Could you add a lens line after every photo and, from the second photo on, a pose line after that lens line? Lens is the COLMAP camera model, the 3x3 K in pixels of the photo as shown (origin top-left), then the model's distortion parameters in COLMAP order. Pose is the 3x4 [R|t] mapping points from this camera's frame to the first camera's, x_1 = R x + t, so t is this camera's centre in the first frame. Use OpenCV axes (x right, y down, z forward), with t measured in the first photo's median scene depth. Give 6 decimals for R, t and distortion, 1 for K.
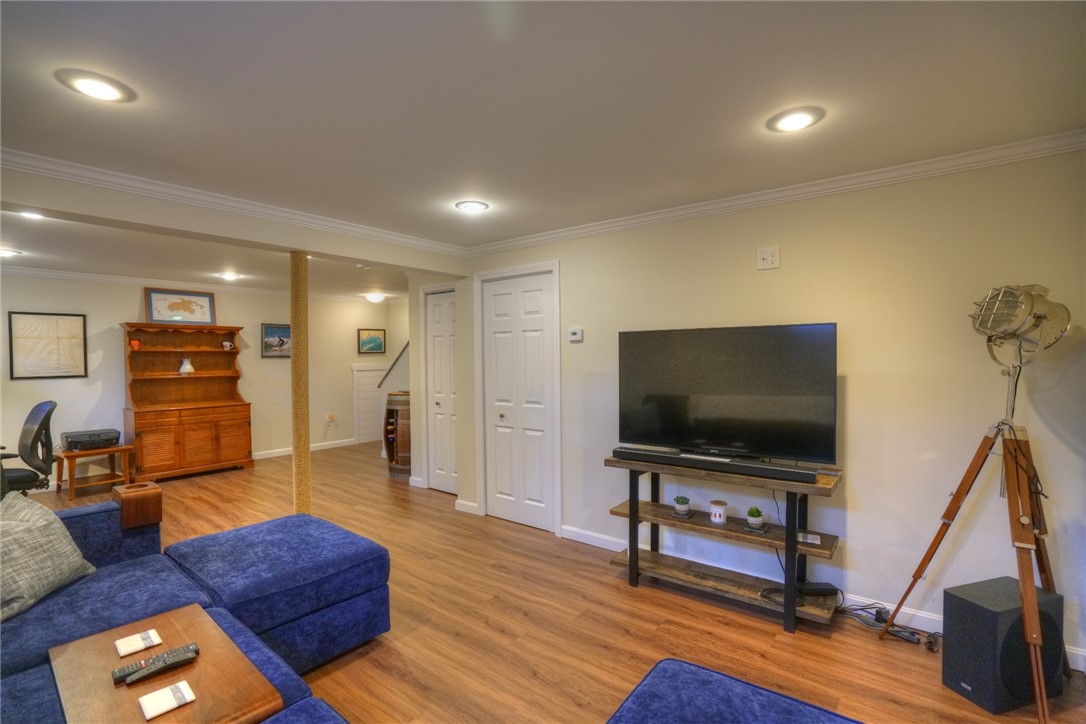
lens RADIAL K [[492.3, 0, 543.2], [0, 492.3, 364.2], [0, 0, 1]] dist [-0.038872, 0.009959]
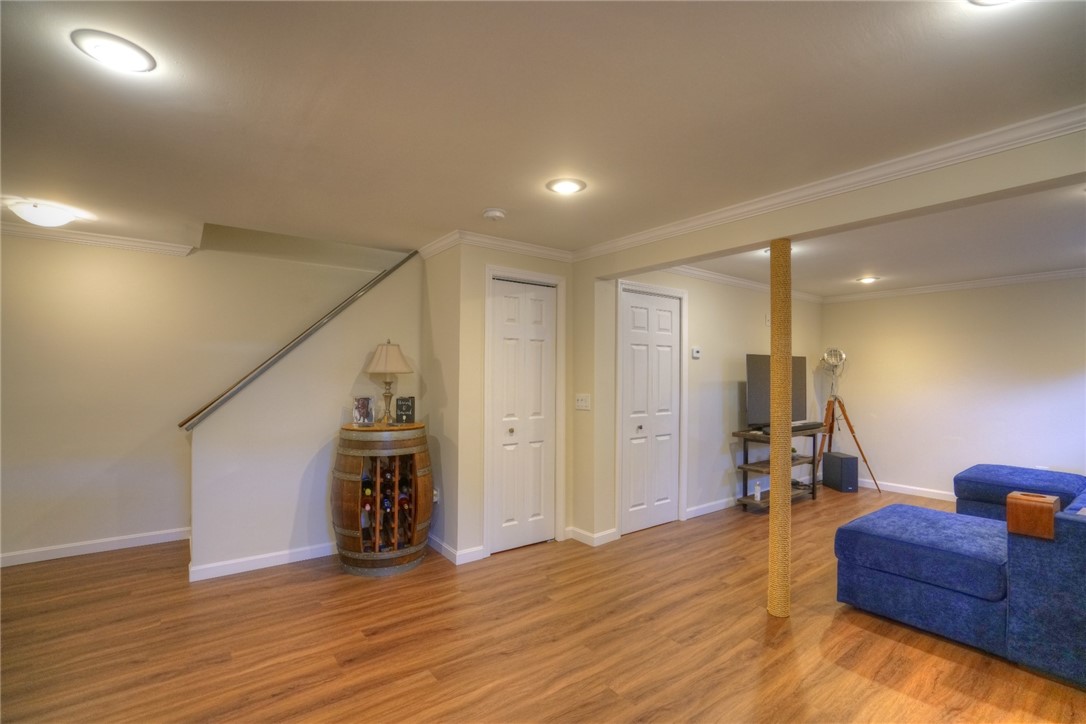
lens RADIAL K [[492.3, 0, 544.2], [0, 492.3, 365.2], [0, 0, 1]] dist [-0.038872, 0.009959]
pose [[0.262104, 0.026701, 0.964670, -1.117933], [0.008983, 0.999506, -0.030106, 0.006484], [-0.964998, 0.016556, 0.261735, 0.928697]]
